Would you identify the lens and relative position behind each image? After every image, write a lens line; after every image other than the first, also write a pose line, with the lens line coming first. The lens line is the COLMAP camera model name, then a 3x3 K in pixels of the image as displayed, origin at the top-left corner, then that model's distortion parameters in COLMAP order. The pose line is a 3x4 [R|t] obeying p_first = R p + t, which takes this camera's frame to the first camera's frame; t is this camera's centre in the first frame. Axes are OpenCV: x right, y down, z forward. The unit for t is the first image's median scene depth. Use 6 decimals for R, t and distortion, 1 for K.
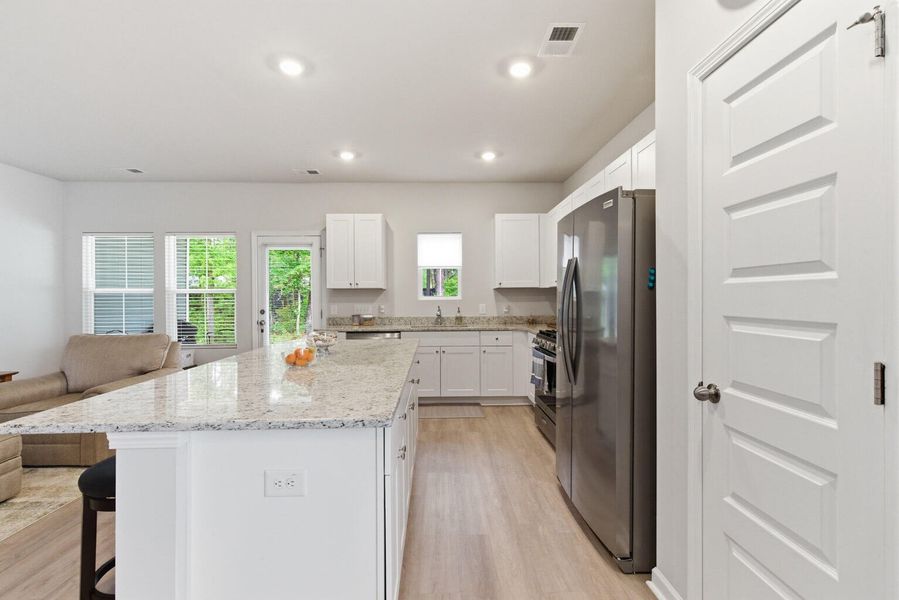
lens RADIAL K [[407.2, 0, 451.8], [0, 407.2, 298.2], [0, 0, 1]] dist [0.007364, -0.004073]
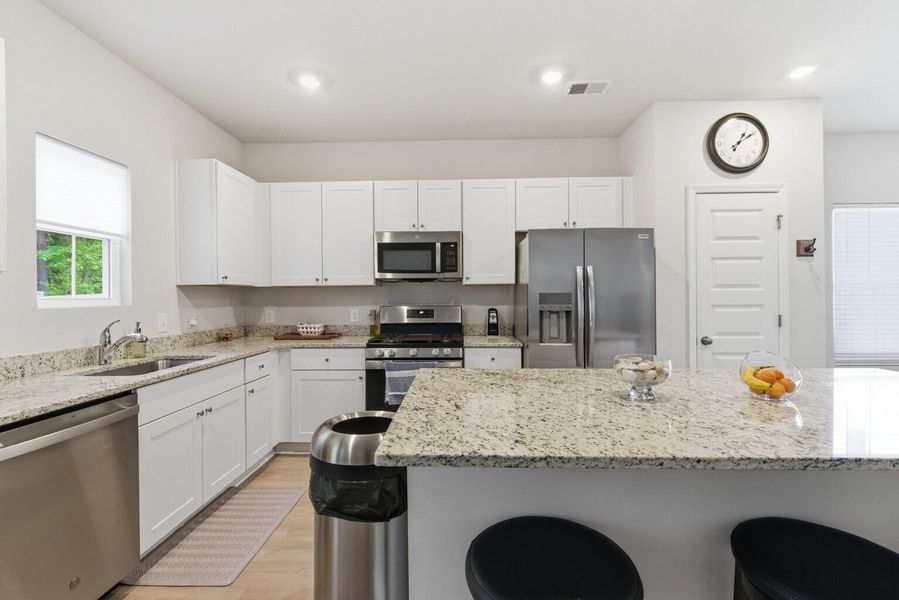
lens RADIAL K [[407.2, 0, 452.3], [0, 407.2, 297.7], [0, 0, 1]] dist [0.007364, -0.004073]
pose [[0.060096, 0.002942, 0.998188, -0.442027], [0.009192, 0.999952, -0.003501, -0.000431], [-0.998150, 0.009386, 0.060066, 0.602575]]
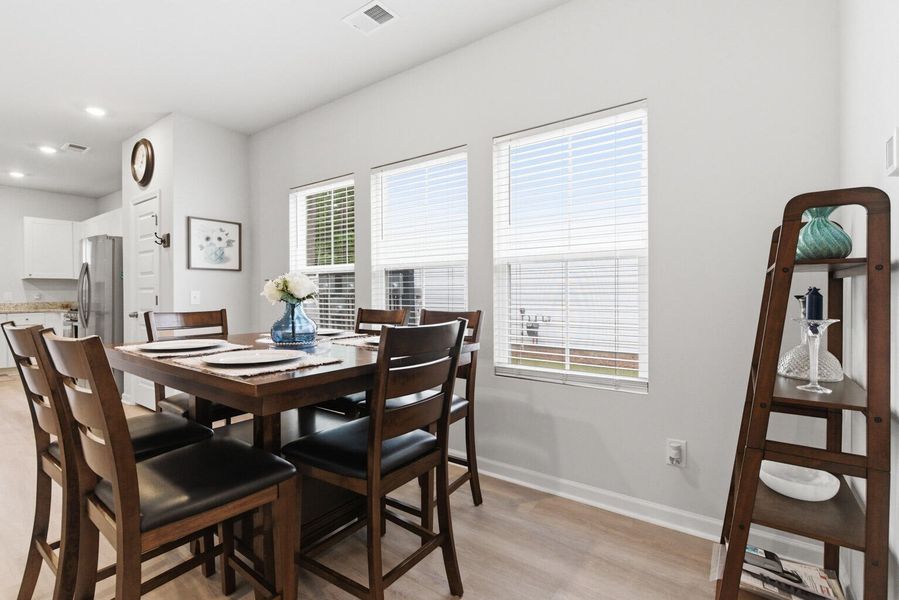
lens RADIAL K [[409.6, 0, 451.2], [0, 409.6, 292.0], [0, 0, 1]] dist [-0.001500, -0.000180]
pose [[0.603745, -0.003311, 0.797171, -0.089819], [0.007233, 0.999973, -0.001325, 0.024893], [-0.797145, 0.006565, 0.603752, -0.694315]]
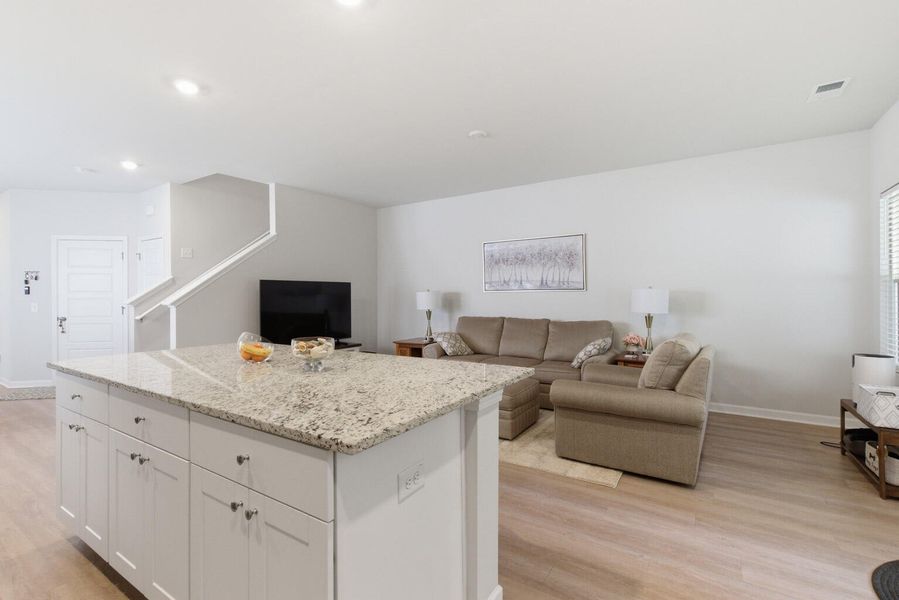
lens RADIAL K [[407.2, 0, 447.2], [0, 407.2, 295.4], [0, 0, 1]] dist [0.007364, -0.004073]
pose [[-0.577887, 0.006373, -0.816092, 0.065186], [0.004408, 0.999979, 0.004687, 0.001694], [0.816105, -0.000889, -0.577903, 0.793203]]
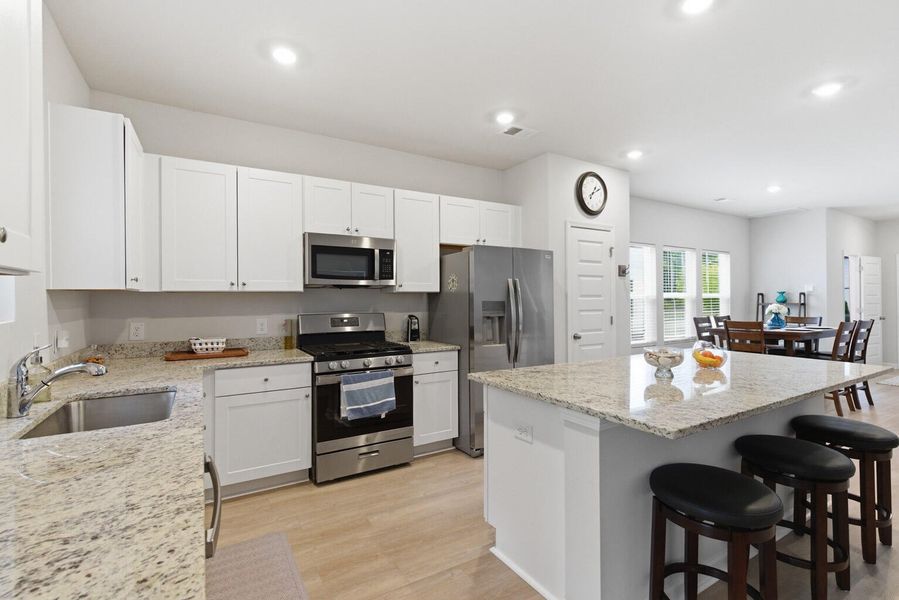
lens RADIAL K [[407.2, 0, 448.3], [0, 407.2, 299.2], [0, 0, 1]] dist [0.007364, -0.004073]
pose [[-0.479518, 0.008236, 0.877494, -0.409957], [0.010002, 0.999942, -0.003919, -0.008882], [-0.877475, 0.006897, -0.479572, 0.875113]]
